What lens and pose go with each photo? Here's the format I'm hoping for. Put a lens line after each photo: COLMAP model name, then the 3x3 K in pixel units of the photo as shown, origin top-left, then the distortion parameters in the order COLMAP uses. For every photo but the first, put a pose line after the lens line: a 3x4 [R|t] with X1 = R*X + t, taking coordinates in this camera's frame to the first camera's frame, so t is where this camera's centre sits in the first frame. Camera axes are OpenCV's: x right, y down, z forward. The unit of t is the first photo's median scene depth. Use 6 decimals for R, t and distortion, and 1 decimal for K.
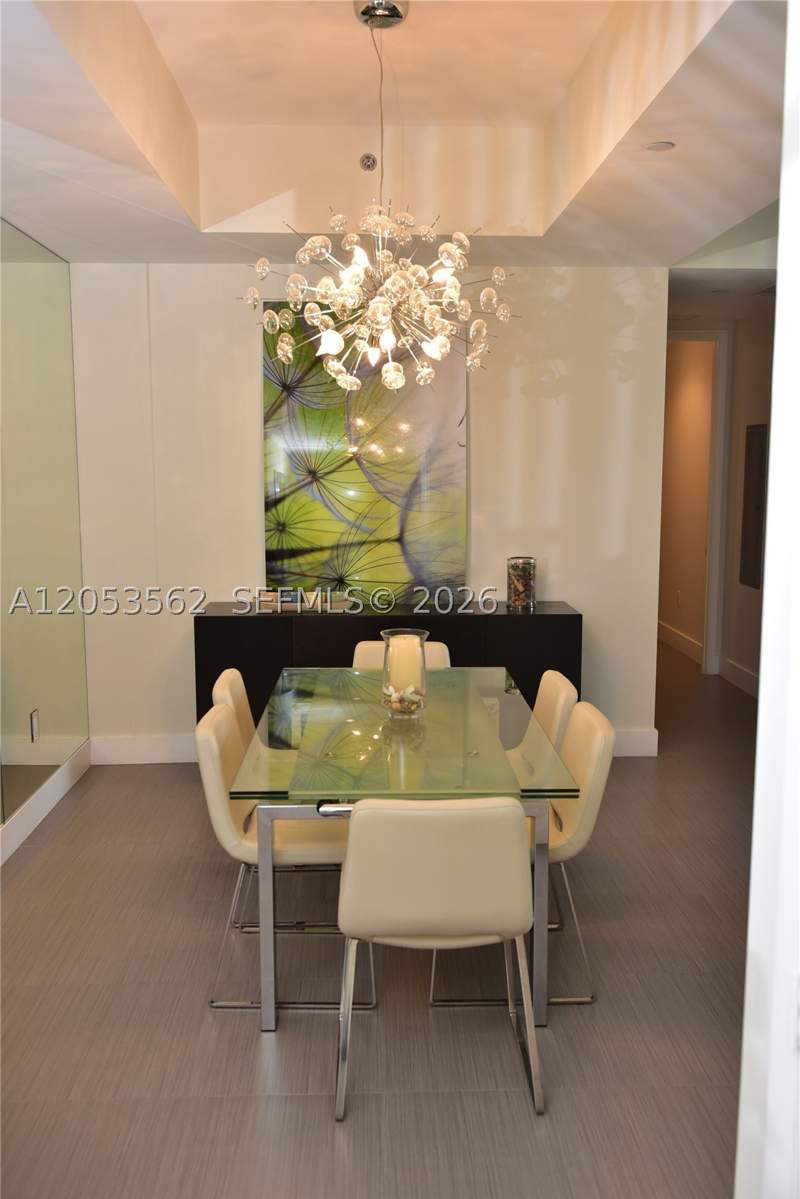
lens RADIAL K [[1010.0, 0, 404.8], [0, 1010.0, 596.9], [0, 0, 1]] dist [-0.026872, 0.006535]
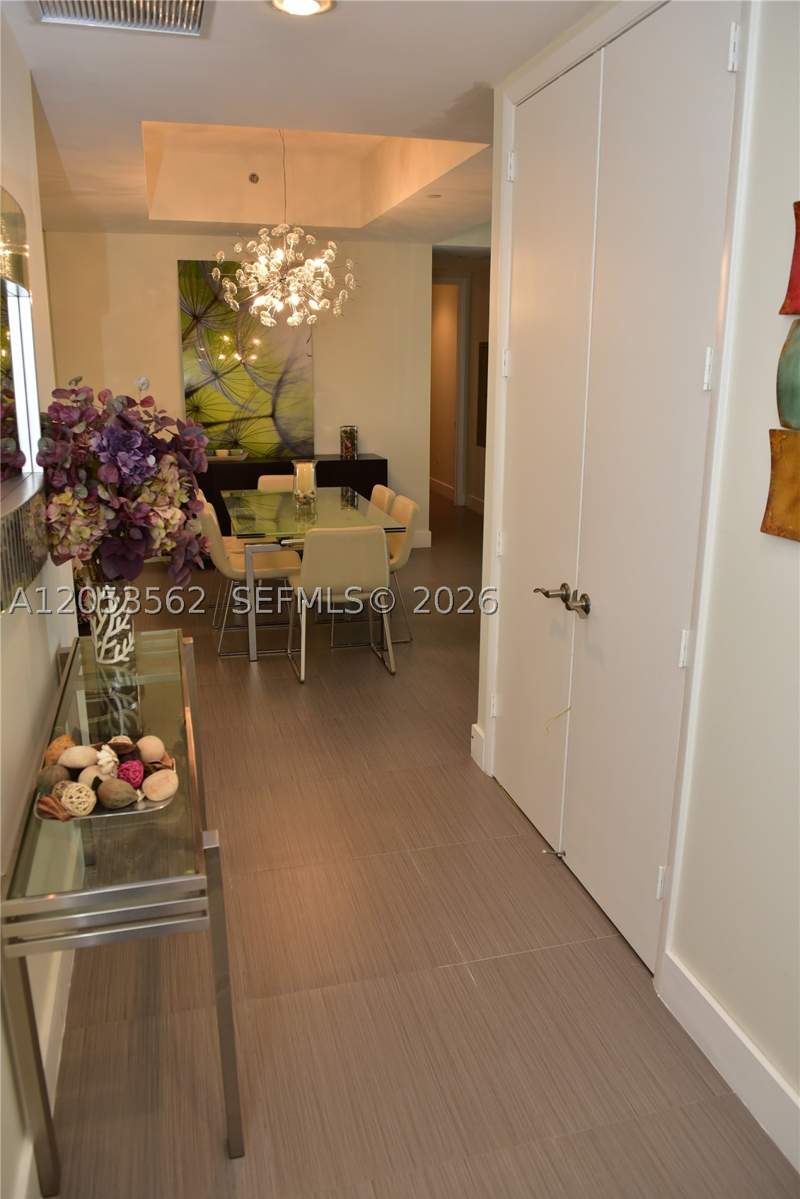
lens RADIAL K [[884.2, 0, 400.2], [0, 884.2, 599.7], [0, 0, 1]] dist [-0.049891, -0.002489]
pose [[0.971747, -0.056891, 0.229065, -0.144238], [0.027016, 0.990947, 0.131505, 0.053438], [-0.234472, -0.121601, 0.964487, -0.425113]]
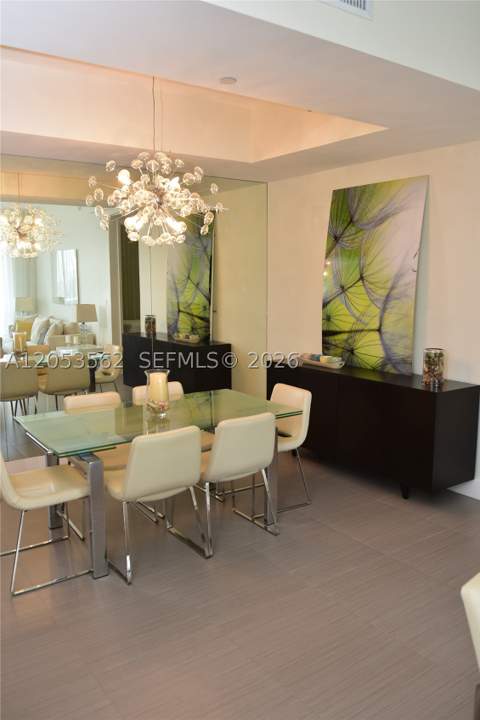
lens RADIAL K [[565.4, 0, 239.6], [0, 565.4, 359.8], [0, 0, 1]] dist [0.007925, 0.001832]
pose [[0.552629, 0.121610, -0.824507, 0.619852], [-0.110106, 0.991279, 0.072409, -0.051005], [0.826122, 0.050768, 0.561200, 0.317725]]
